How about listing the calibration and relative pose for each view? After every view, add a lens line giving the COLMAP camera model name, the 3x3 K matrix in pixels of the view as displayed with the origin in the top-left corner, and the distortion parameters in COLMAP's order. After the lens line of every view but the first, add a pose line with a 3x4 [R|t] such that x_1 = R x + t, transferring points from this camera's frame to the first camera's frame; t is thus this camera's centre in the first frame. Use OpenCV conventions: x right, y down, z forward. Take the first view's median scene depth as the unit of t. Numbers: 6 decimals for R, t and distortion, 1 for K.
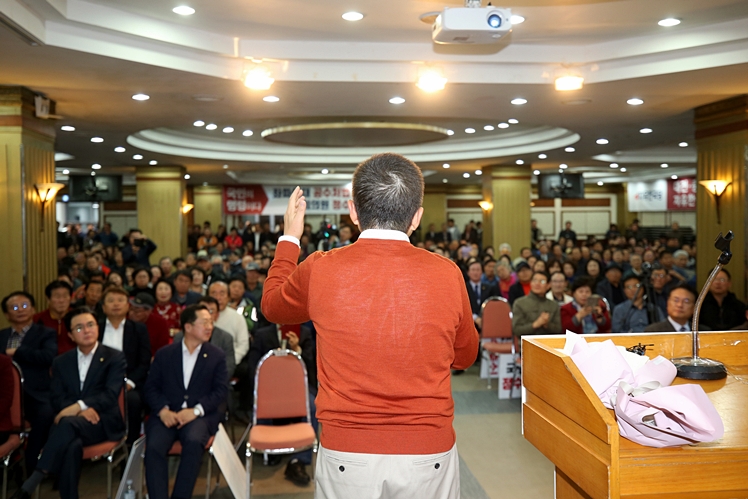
lens RADIAL K [[853.7, 0, 366.6], [0, 853.7, 248.2], [0, 0, 1]] dist [0.113467, 0.000000]
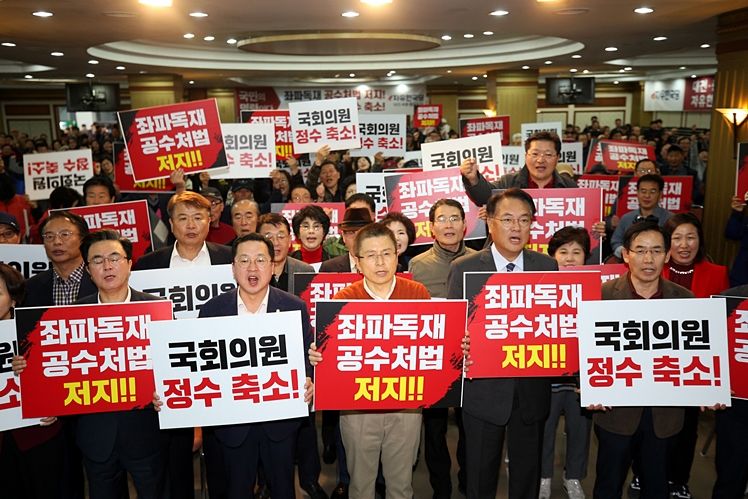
lens RADIAL K [[695.5, 0, 375.2], [0, 695.5, 250.1], [0, 0, 1]] dist [0.066080, 0.007551]
pose [[0.996935, 0.012638, -0.077206, 0.072405], [0.002375, 0.981520, 0.191345, -0.048858], [0.078198, -0.190942, 0.978482, 0.183769]]
